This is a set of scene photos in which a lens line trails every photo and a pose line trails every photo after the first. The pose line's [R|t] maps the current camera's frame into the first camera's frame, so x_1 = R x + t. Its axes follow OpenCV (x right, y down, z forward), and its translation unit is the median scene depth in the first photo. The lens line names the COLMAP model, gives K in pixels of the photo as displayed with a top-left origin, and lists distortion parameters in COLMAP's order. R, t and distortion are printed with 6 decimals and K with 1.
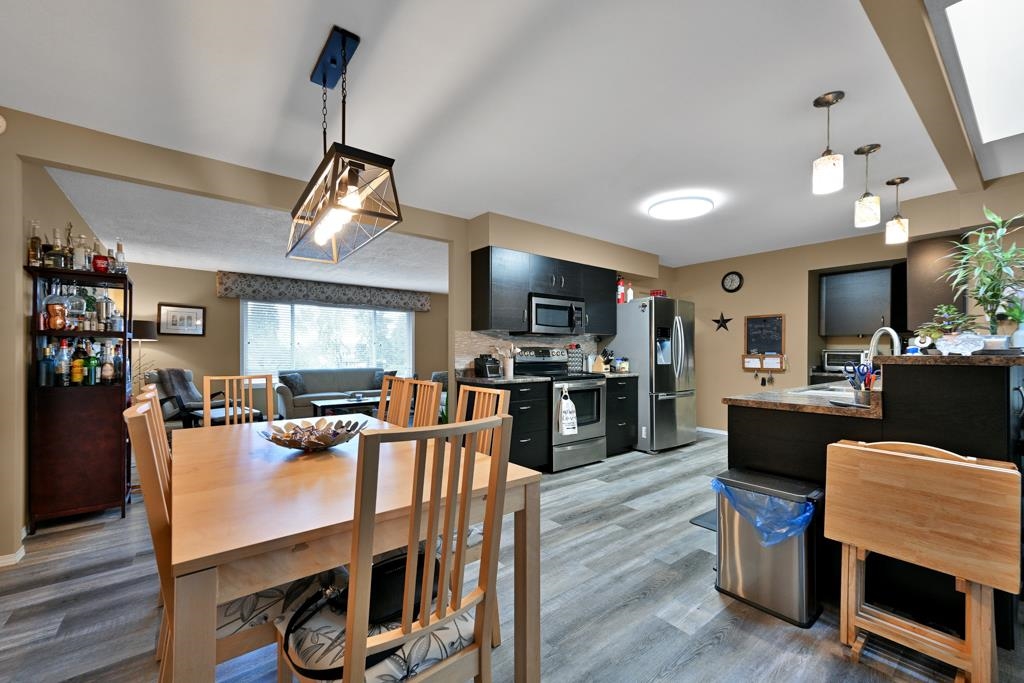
lens RADIAL K [[406.0, 0, 523.4], [0, 406.0, 352.3], [0, 0, 1]] dist [0.010259, 0.003638]
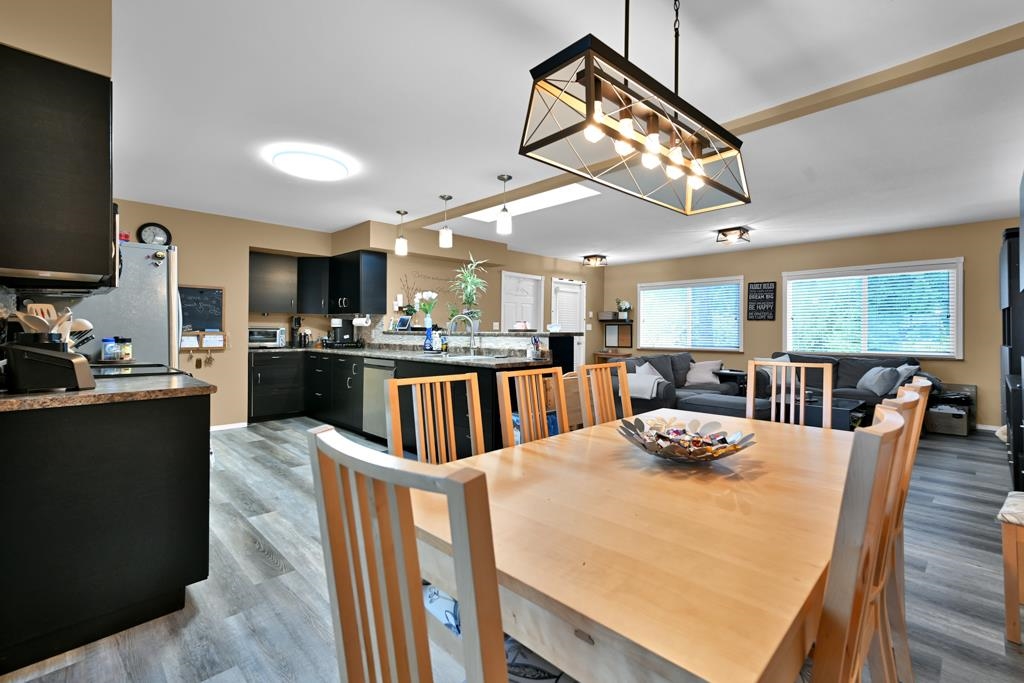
lens RADIAL K [[449.8, 0, 502.1], [0, 449.8, 330.4], [0, 0, 1]] dist [0.011689, 0.001592]
pose [[-0.077303, 0.000385, 0.997008, -0.447467], [-0.004998, 0.999987, -0.000773, 0.000592], [-0.996995, -0.005042, -0.077300, 0.480060]]
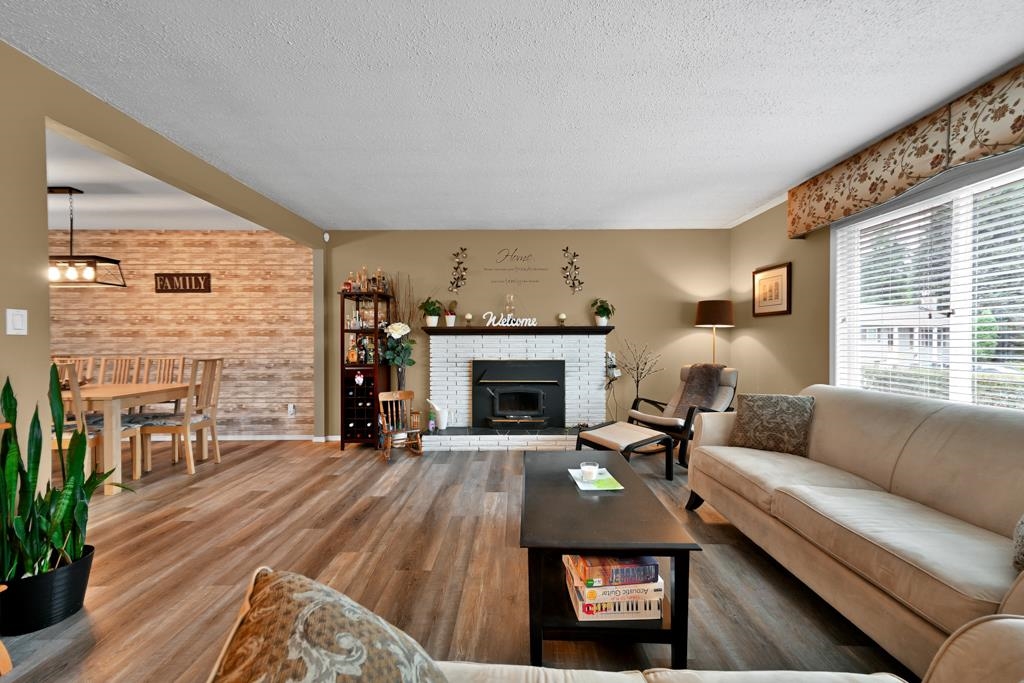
lens RADIAL K [[406.0, 0, 513.0], [0, 406.0, 342.4], [0, 0, 1]] dist [0.010259, 0.003638]
pose [[-0.633049, -0.000833, -0.774111, -0.142219], [0.001143, 0.999997, -0.002011, 0.000956], [0.774111, -0.002158, -0.633046, 1.486178]]
